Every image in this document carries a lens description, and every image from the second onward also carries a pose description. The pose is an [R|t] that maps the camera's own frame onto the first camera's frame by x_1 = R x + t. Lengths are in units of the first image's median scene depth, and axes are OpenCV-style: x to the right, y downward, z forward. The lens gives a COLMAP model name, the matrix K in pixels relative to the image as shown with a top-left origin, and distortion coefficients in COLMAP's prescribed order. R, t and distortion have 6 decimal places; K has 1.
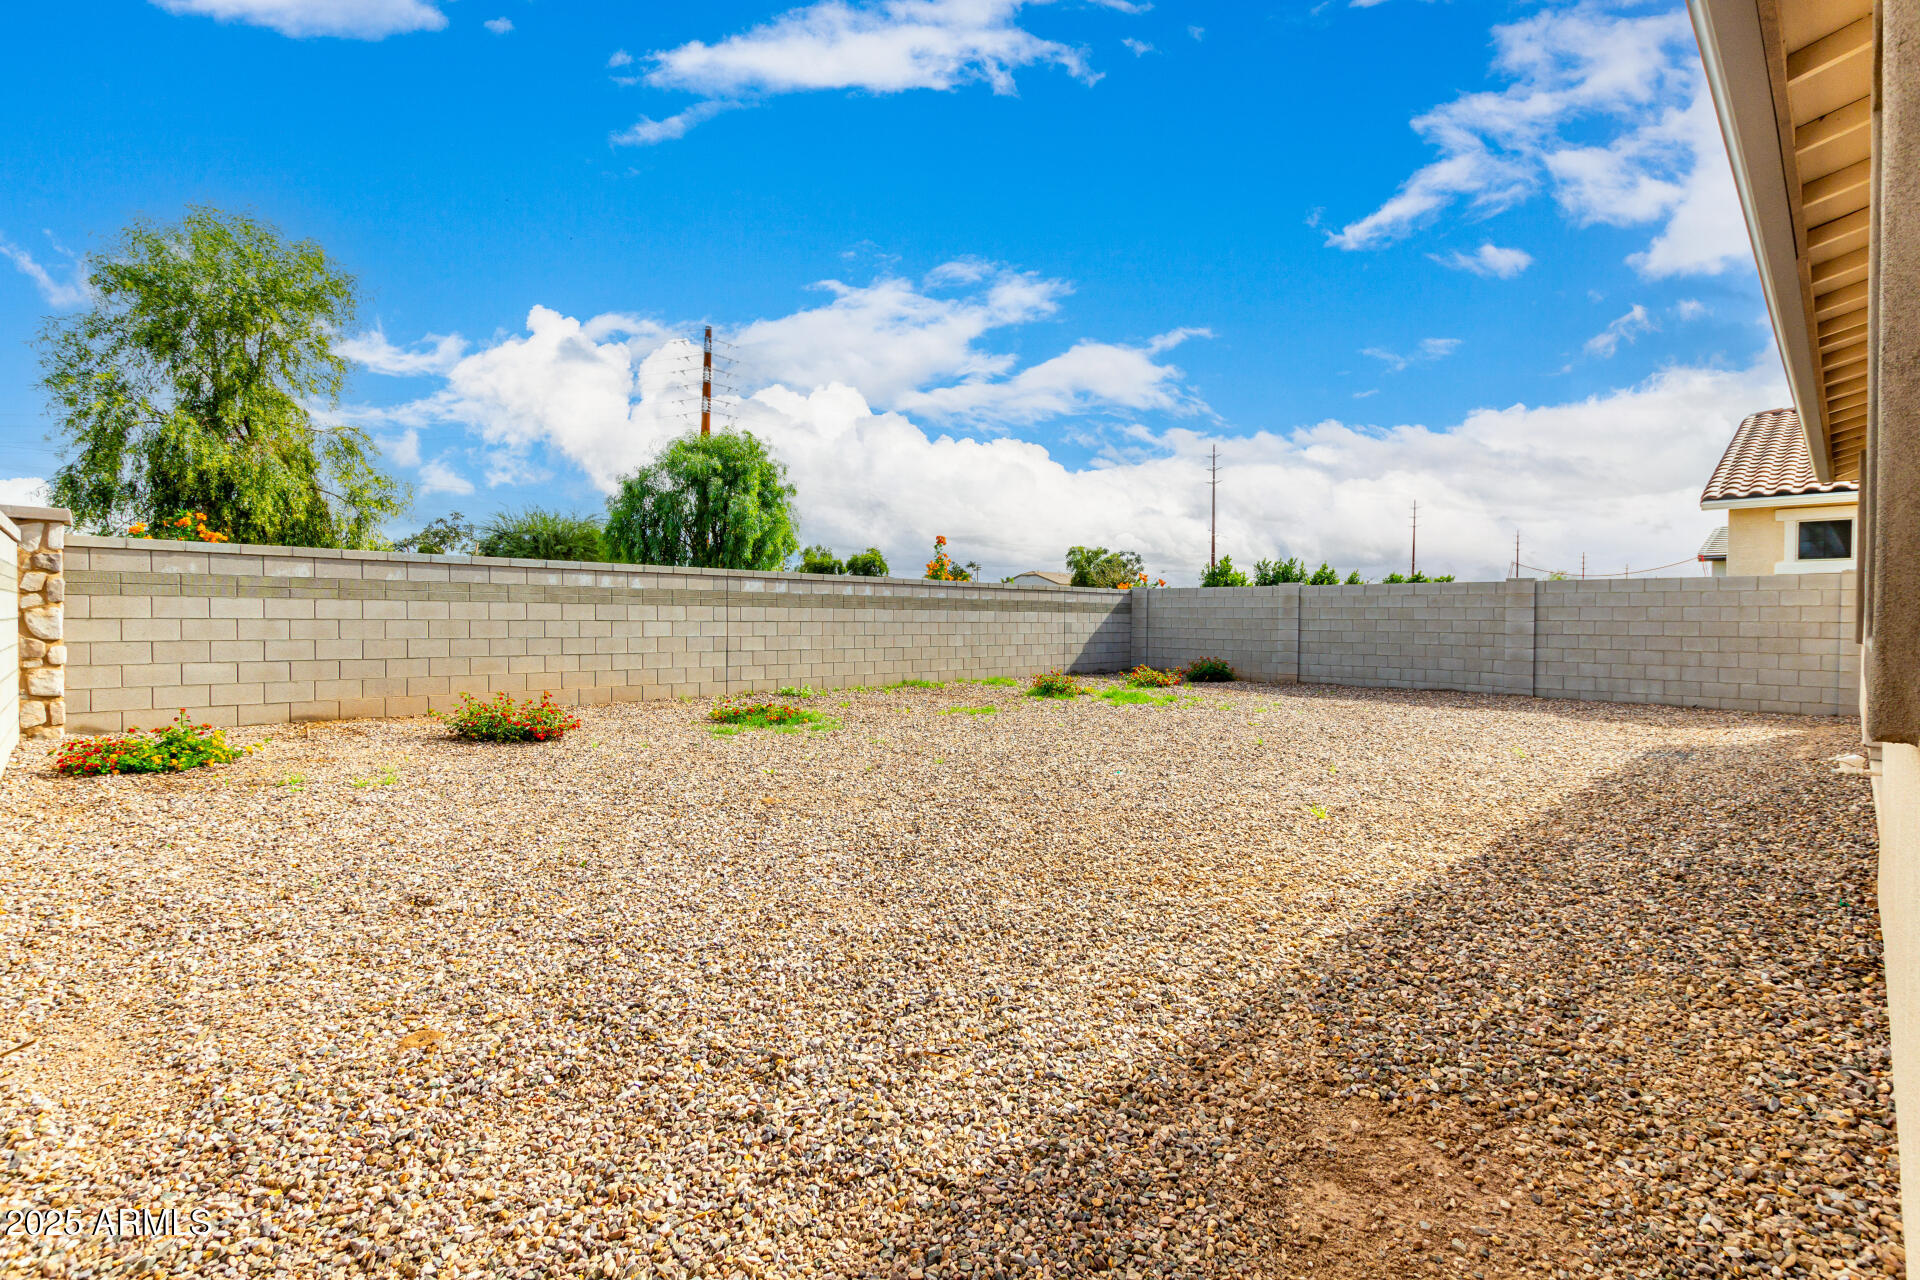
lens RADIAL K [[869.3, 0, 951.2], [0, 869.3, 627.0], [0, 0, 1]] dist [0.000535, 0.000069]
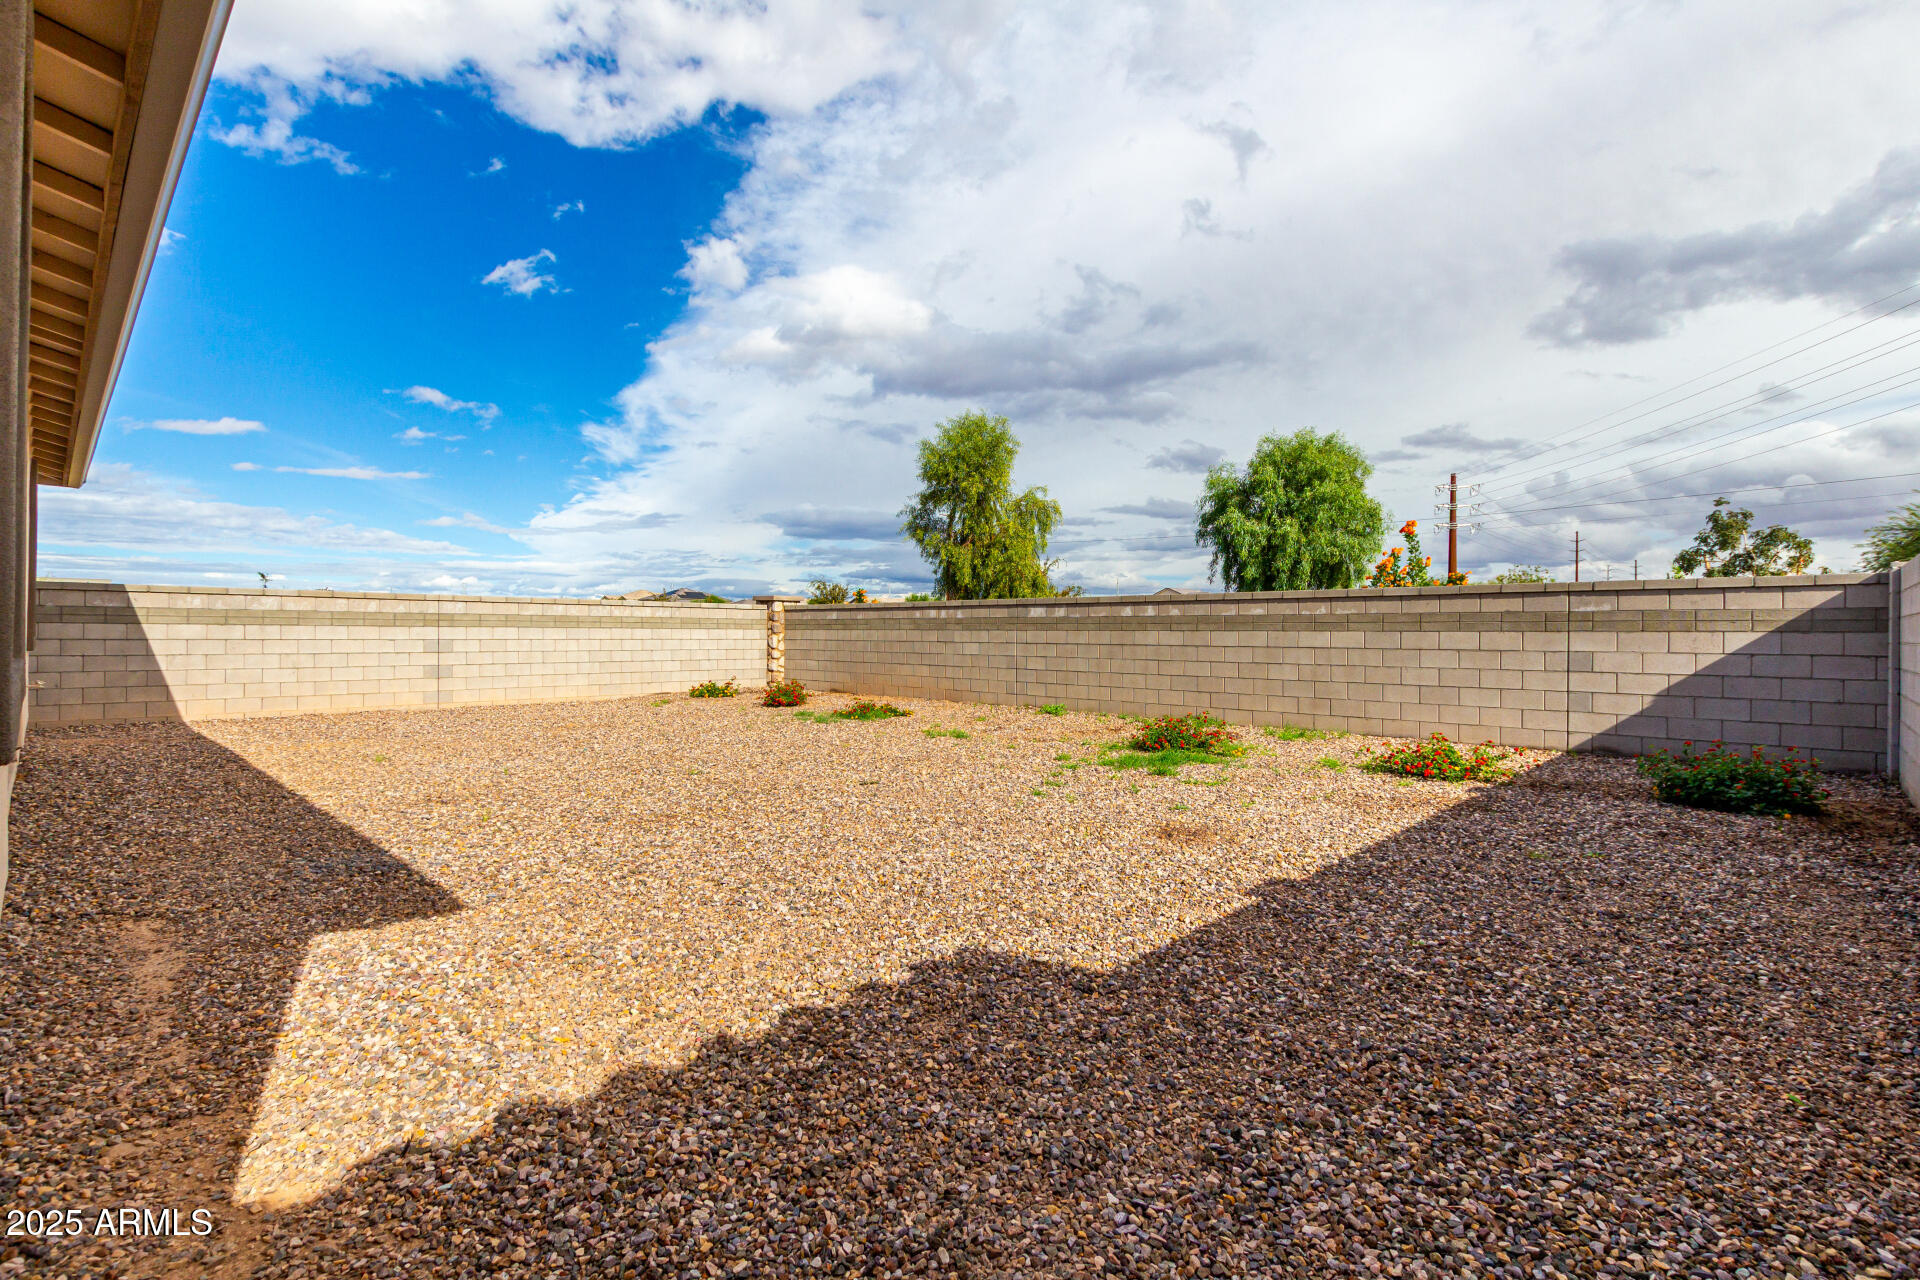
lens RADIAL K [[869.3, 0, 951.2], [0, 869.3, 627.0], [0, 0, 1]] dist [0.000535, 0.000069]
pose [[0.046760, -0.022422, -0.998654, 0.871071], [-0.021112, 0.999503, -0.023430, 0.000672], [0.998683, 0.022179, 0.046263, 0.828695]]
